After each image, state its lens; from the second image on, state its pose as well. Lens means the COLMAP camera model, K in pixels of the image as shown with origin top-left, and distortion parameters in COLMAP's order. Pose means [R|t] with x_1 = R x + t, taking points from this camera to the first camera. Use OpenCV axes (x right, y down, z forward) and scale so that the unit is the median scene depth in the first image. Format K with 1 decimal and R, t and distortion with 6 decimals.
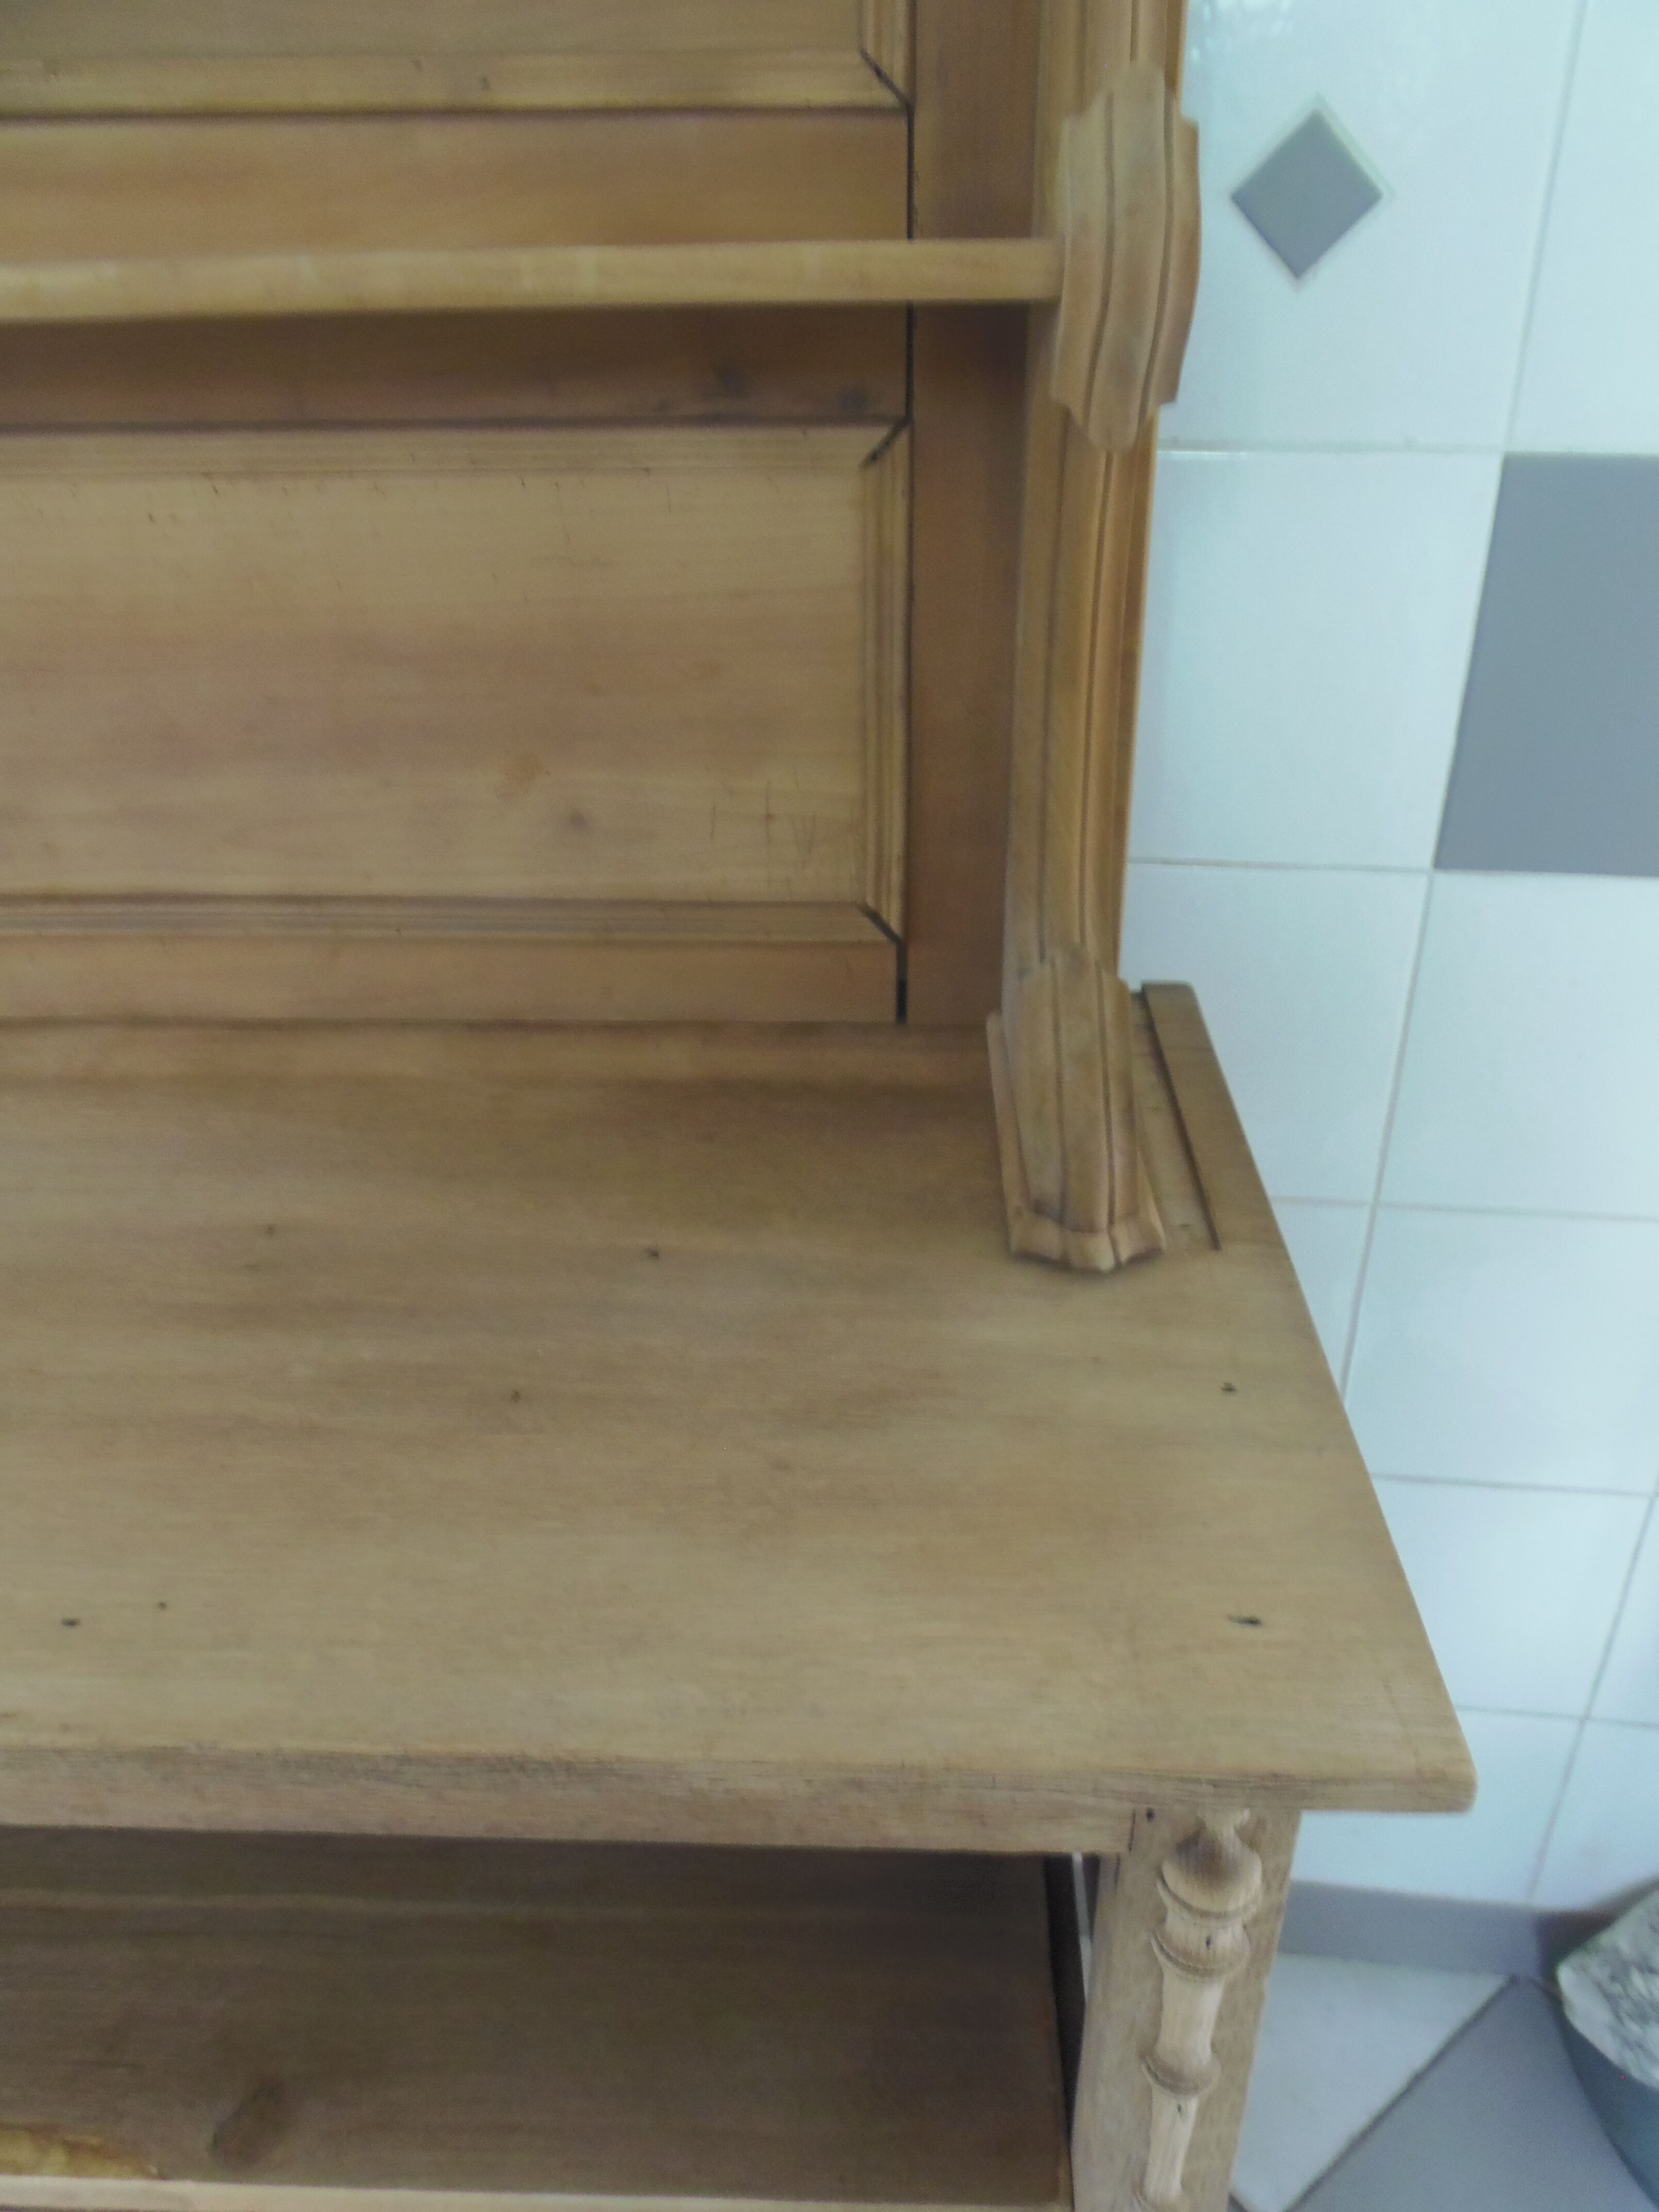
lens RADIAL K [[1611.6, 0, 880.3], [0, 1611.6, 1115.4], [0, 0, 1]] dist [-0.016461, 0.002152]
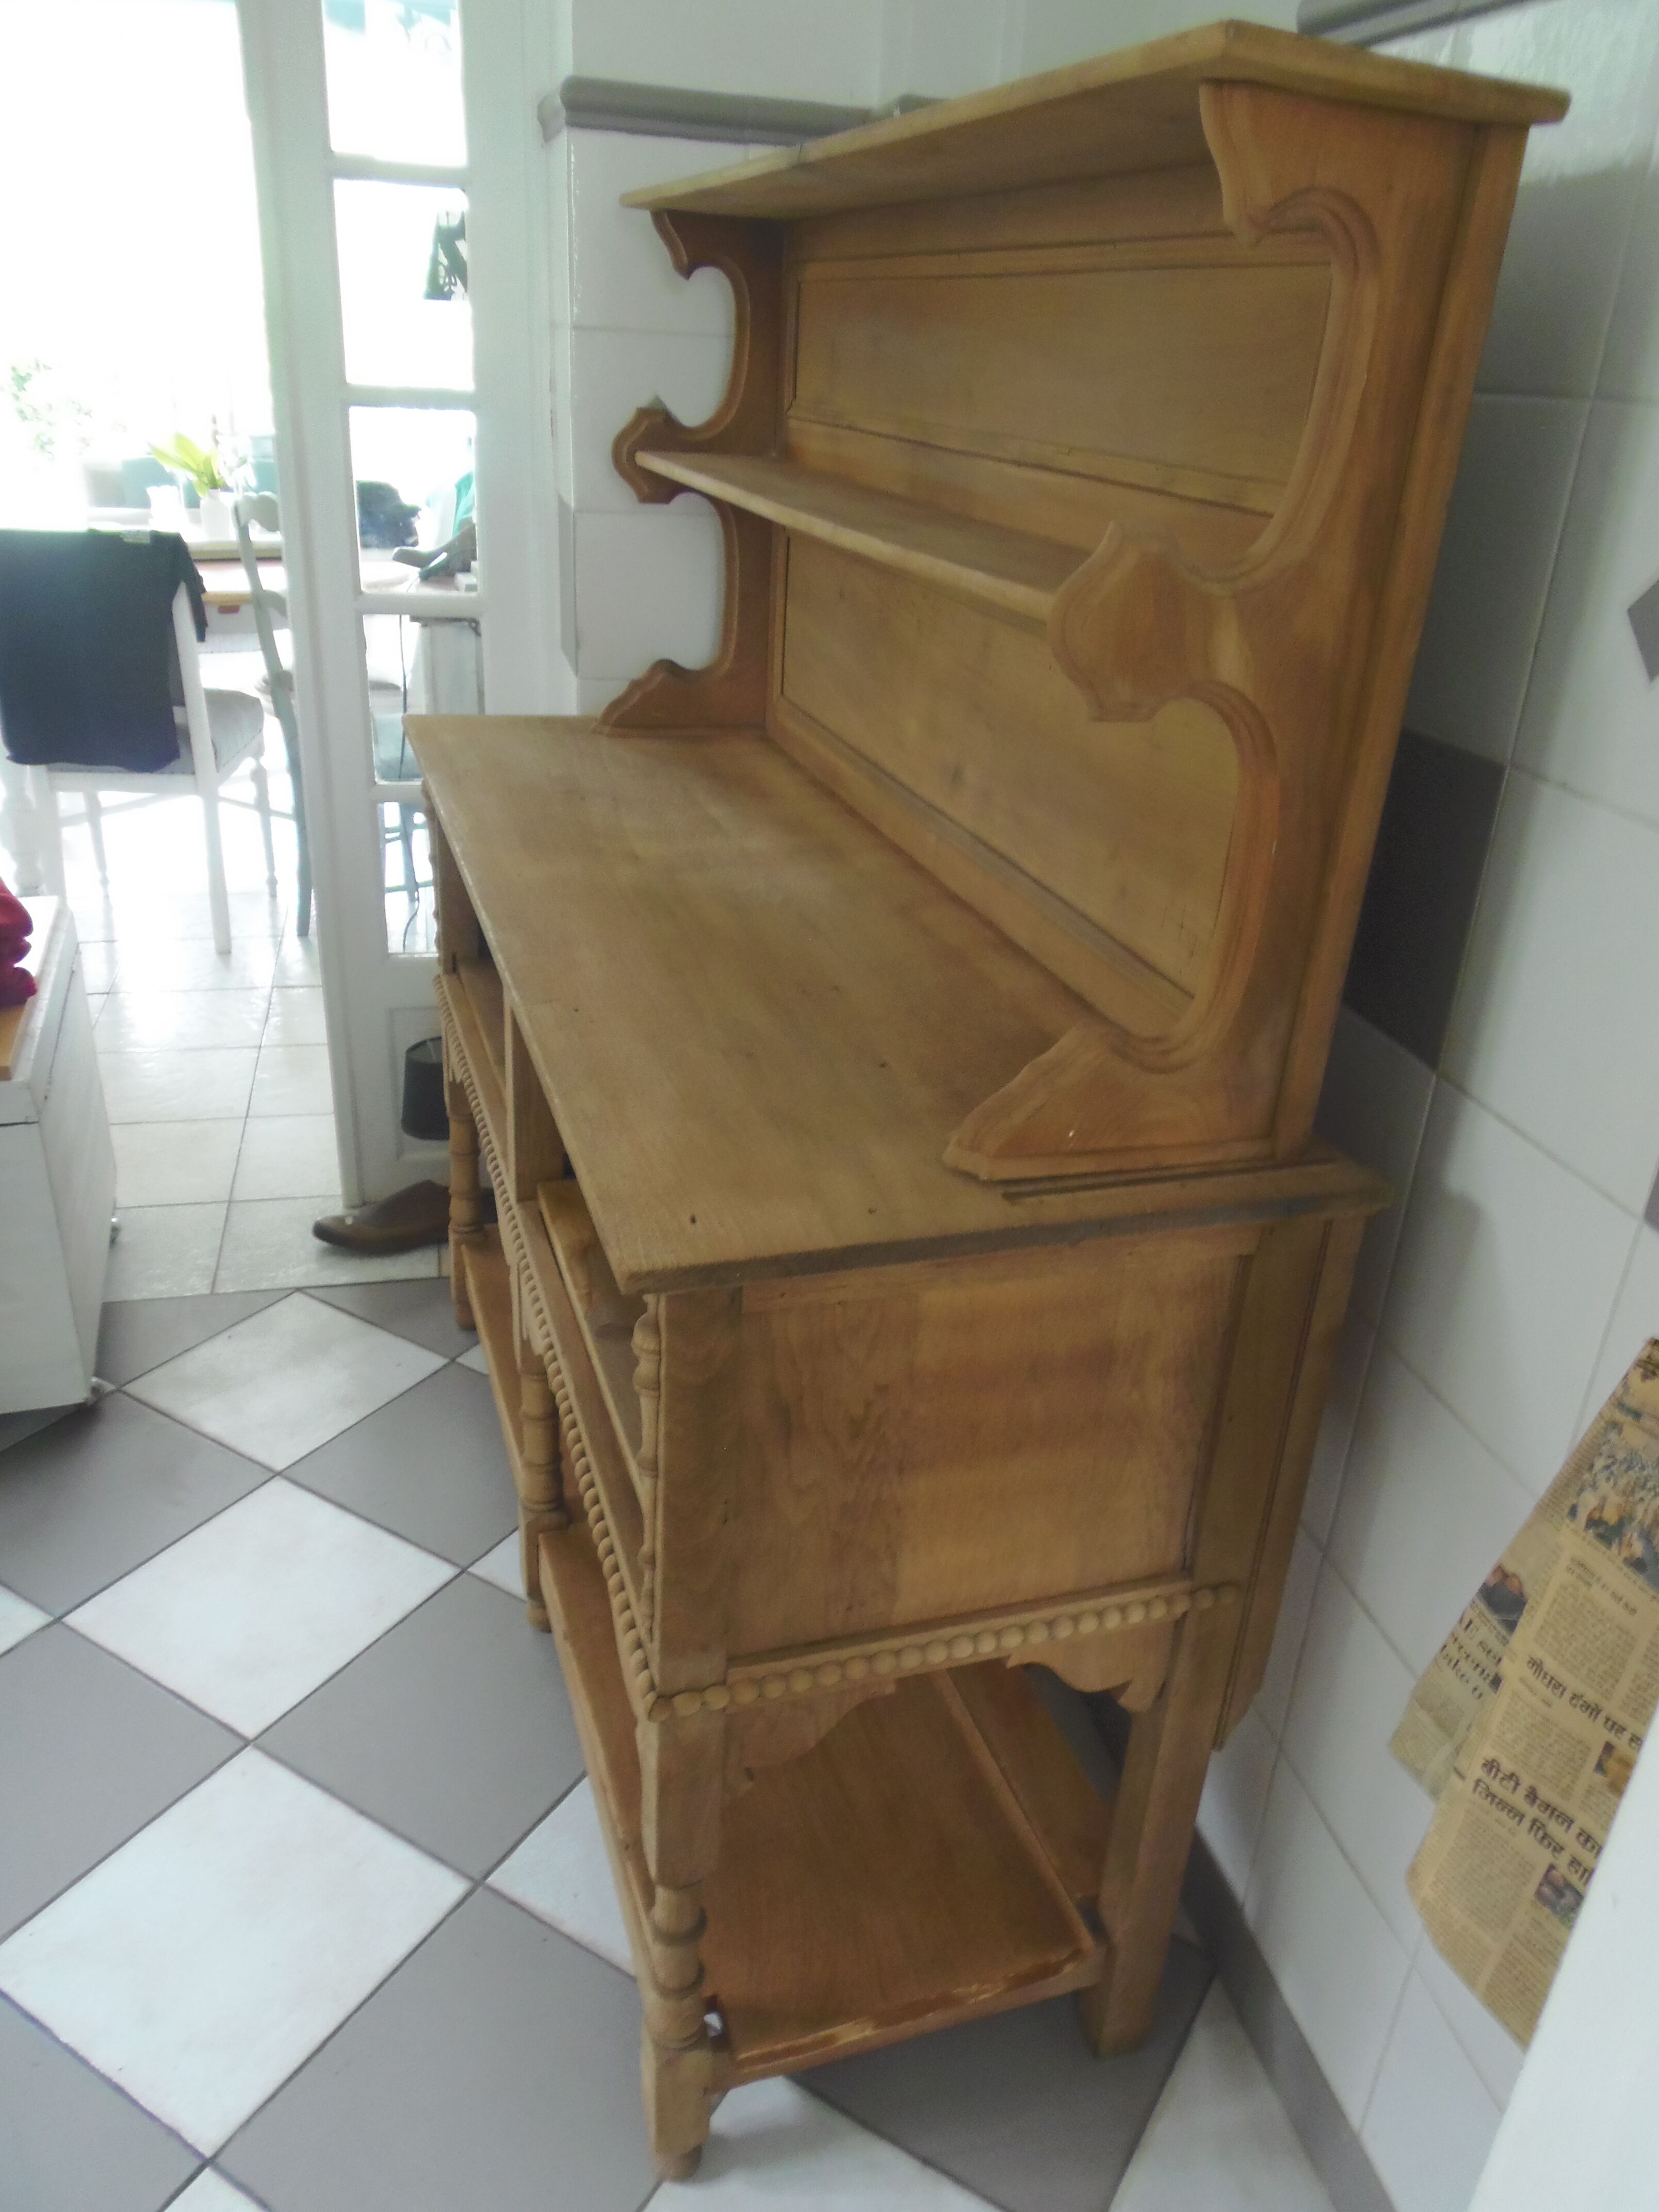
lens RADIAL K [[1611.6, 0, 835.5], [0, 1611.6, 1119.8], [0, 0, 1]] dist [-0.016461, 0.002152]
pose [[0.338460, 0.430459, -0.836750, 1.333270], [-0.486764, 0.841104, 0.235806, -0.258609], [0.805298, 0.327489, 0.494212, 0.031796]]
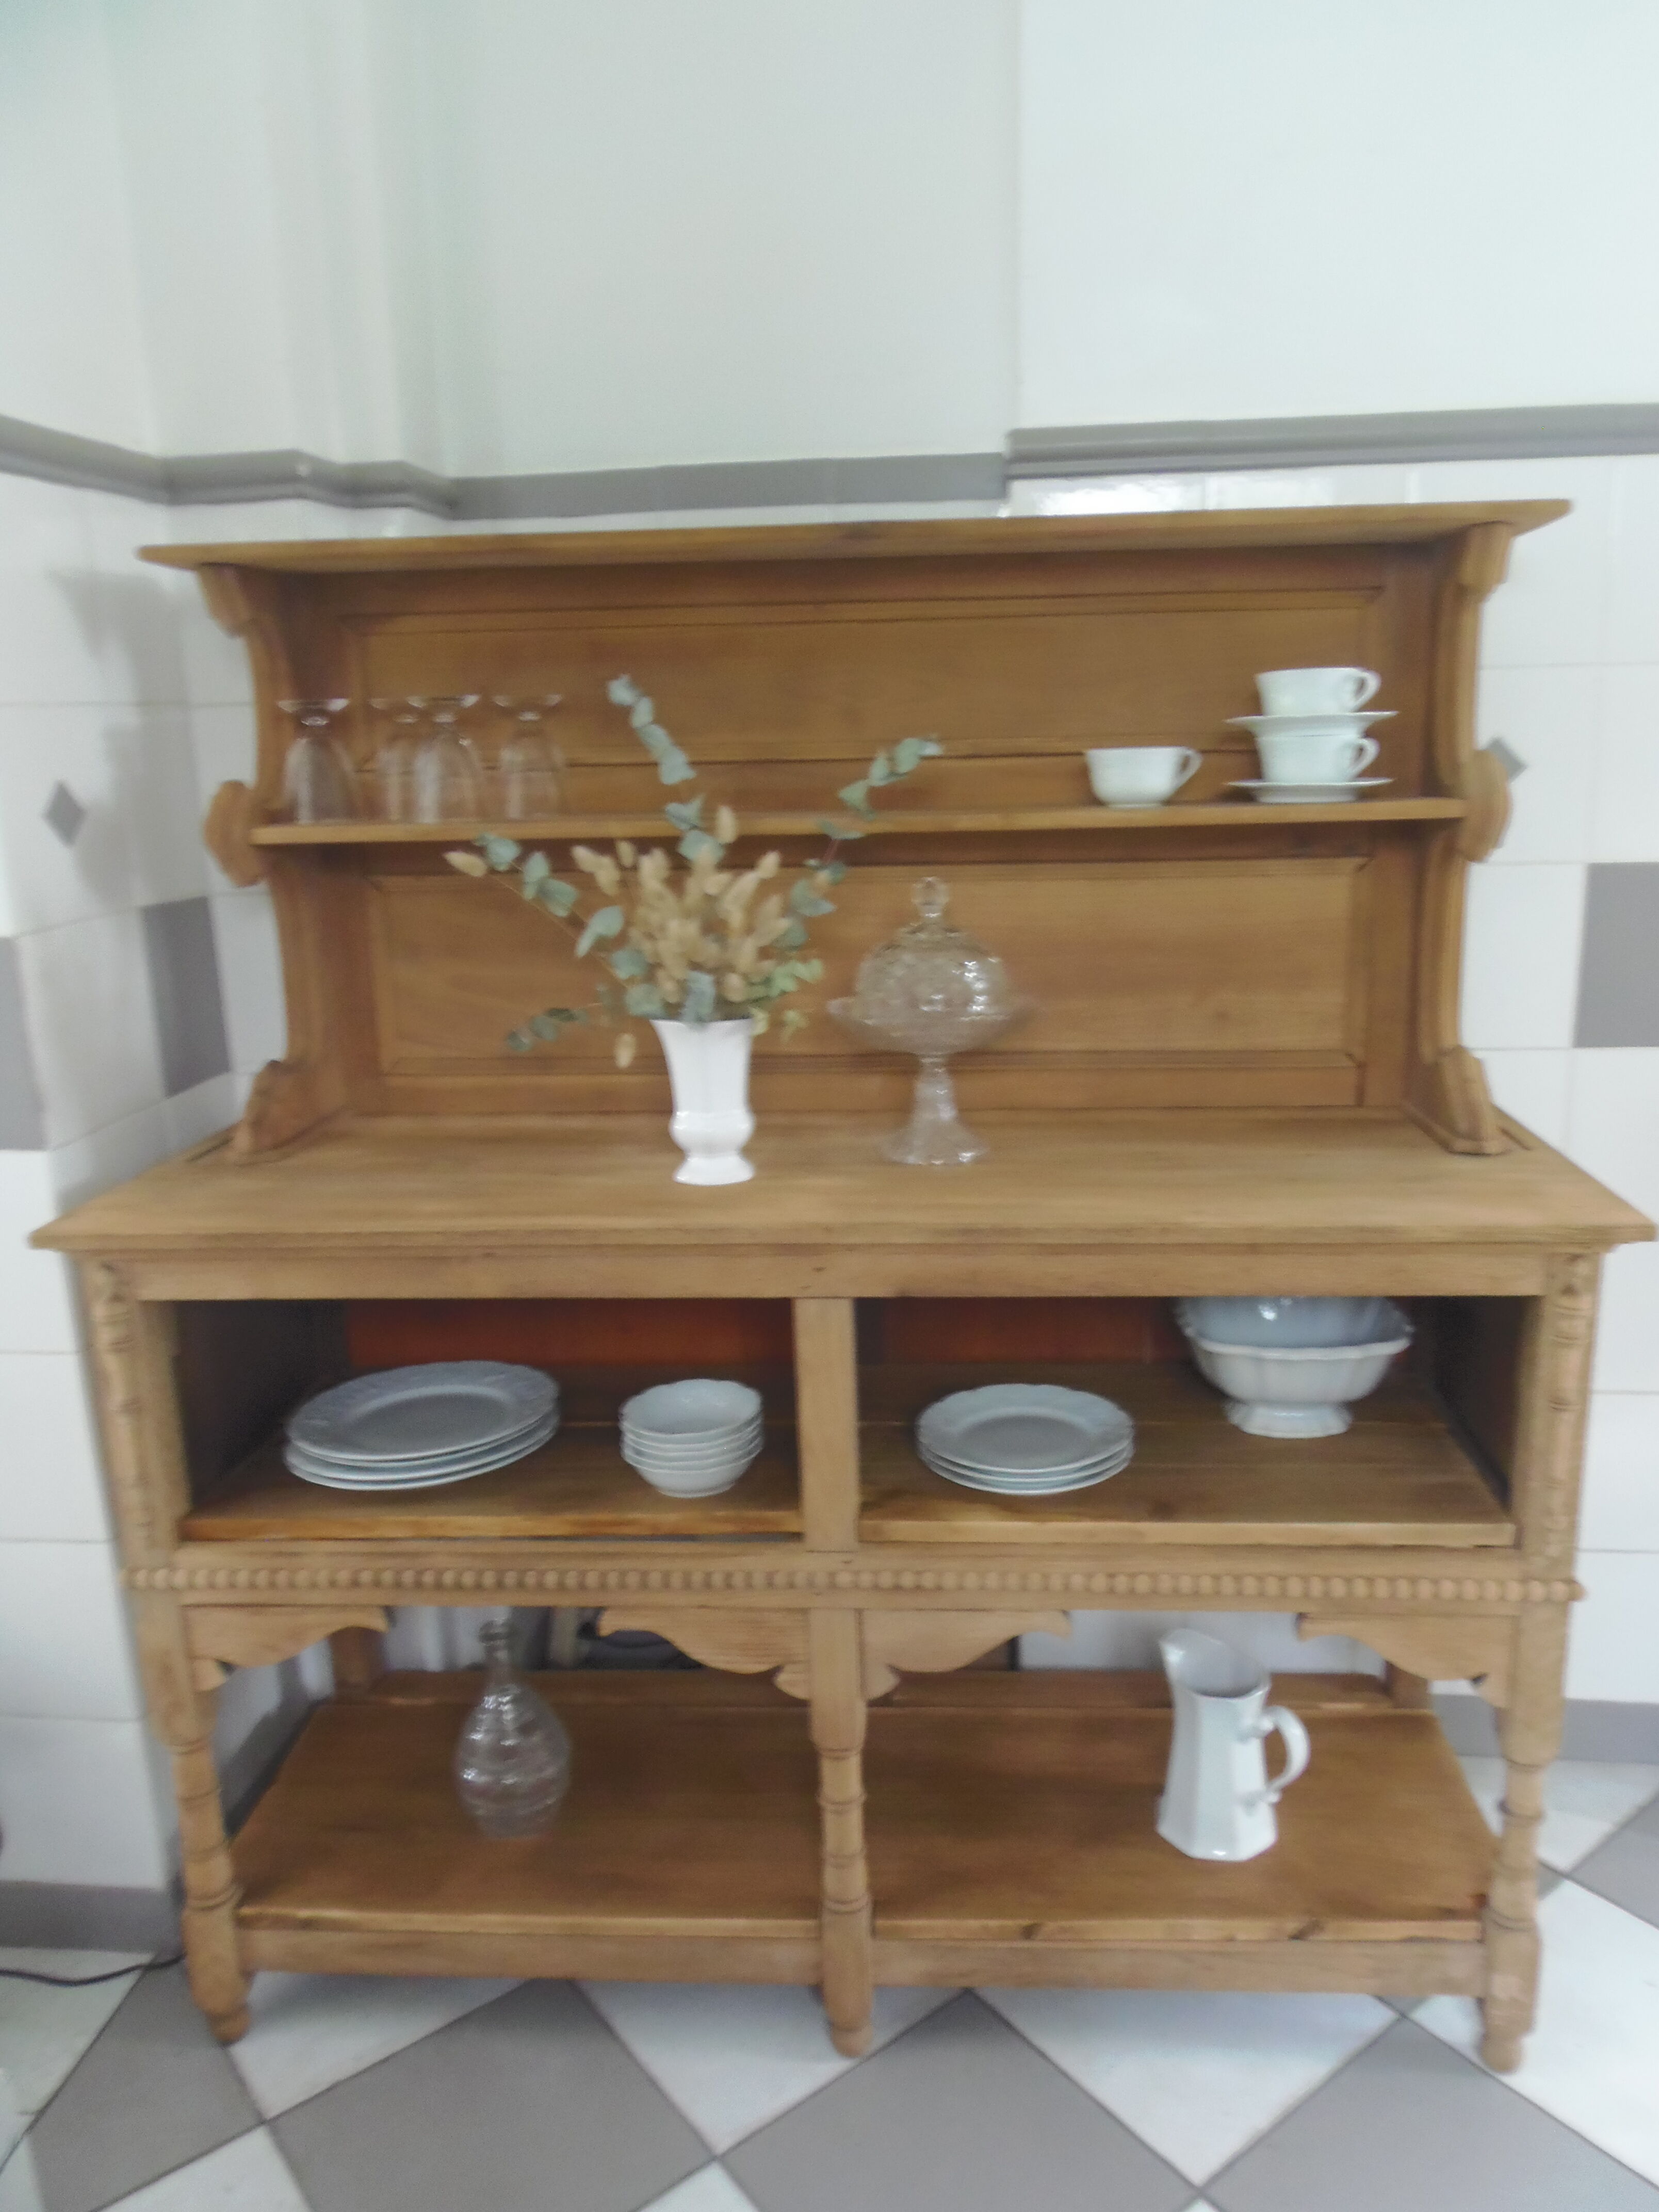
lens RADIAL K [[1611.6, 0, 891.1], [0, 1611.6, 1122.6], [0, 0, 1]] dist [-0.016461, 0.002152]
pose [[0.999323, -0.013594, -0.034189, -0.660970], [0.004612, 0.968196, -0.250151, 0.618548], [0.036502, 0.249824, 0.967603, -1.400879]]
